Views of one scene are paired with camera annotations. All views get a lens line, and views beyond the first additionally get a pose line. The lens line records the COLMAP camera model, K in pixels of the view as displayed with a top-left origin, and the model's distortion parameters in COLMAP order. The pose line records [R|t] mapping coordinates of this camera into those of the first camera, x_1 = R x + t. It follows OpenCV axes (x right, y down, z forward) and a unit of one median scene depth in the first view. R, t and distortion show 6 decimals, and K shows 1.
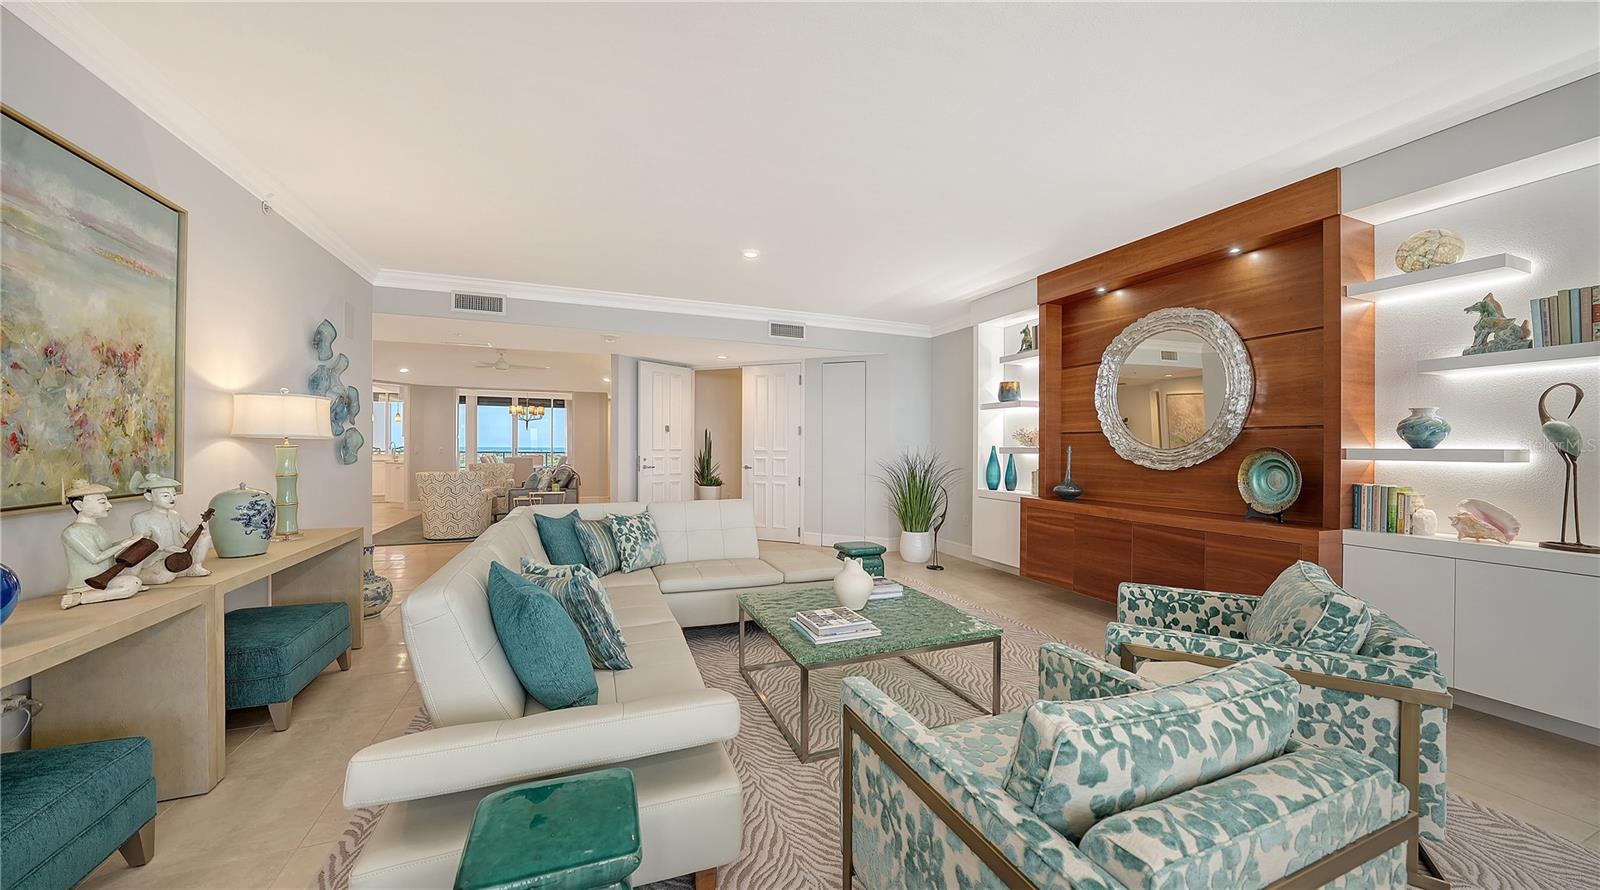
lens RADIAL K [[557.0, 0, 800.0], [0, 557.0, 445.0], [0, 0, 1]] dist [-0.030045, 0.007326]
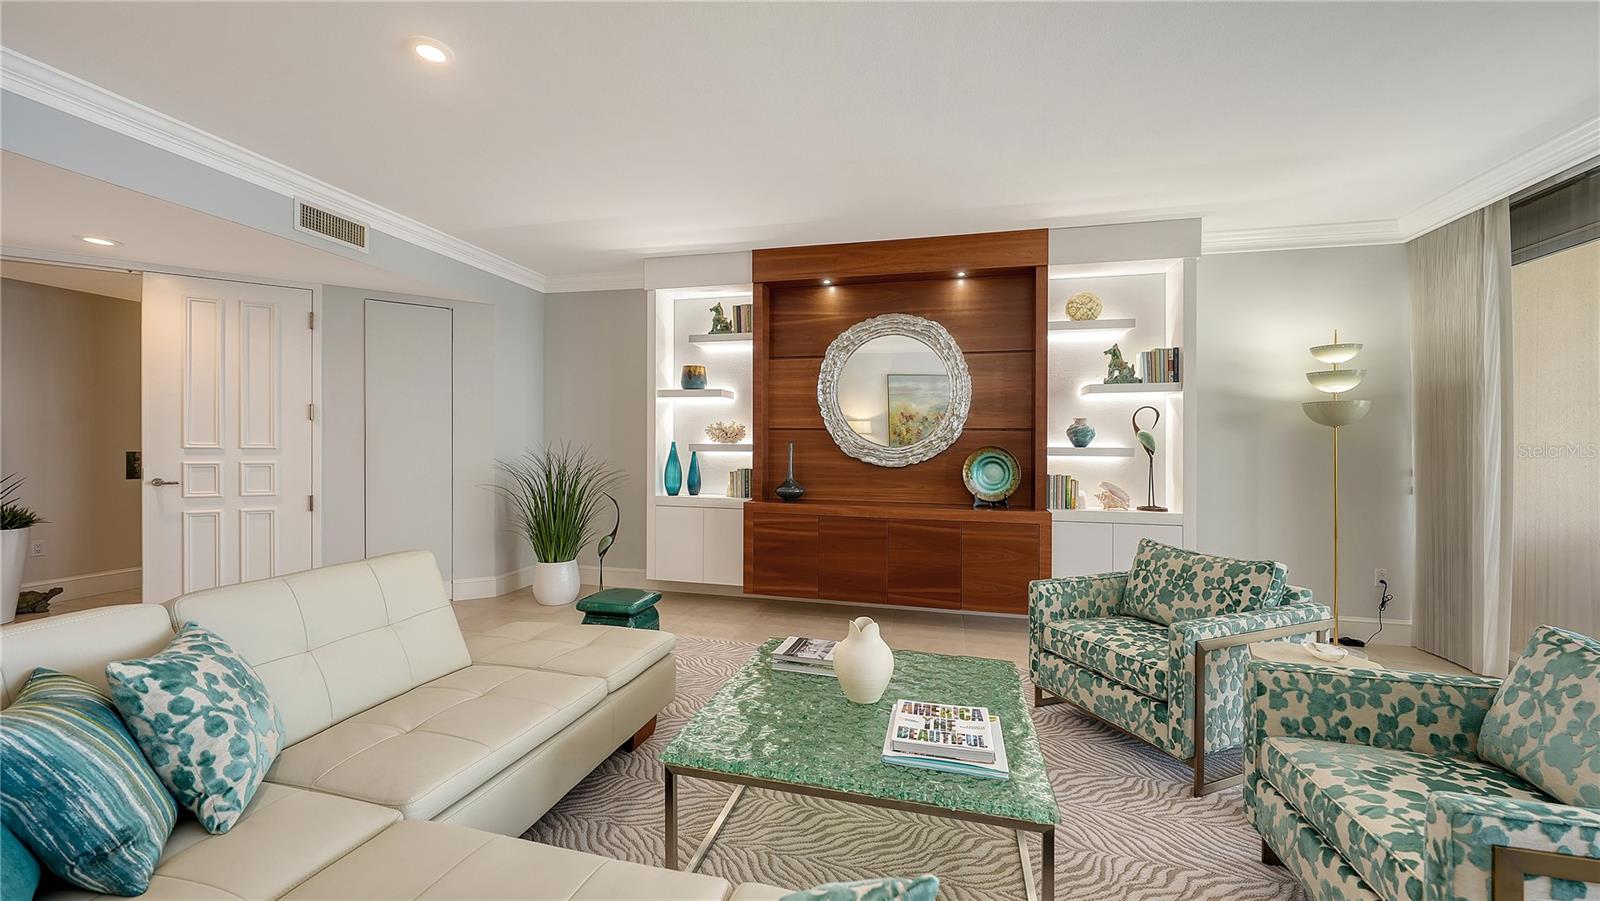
lens RADIAL K [[595.7, 0, 798.8], [0, 595.7, 443.0], [0, 0, 1]] dist [-0.002837, -0.000213]
pose [[0.584779, 0.001998, 0.811190, -0.395295], [-0.008949, 0.999952, 0.003988, -0.002927], [-0.811143, -0.009591, 0.584769, 0.512146]]
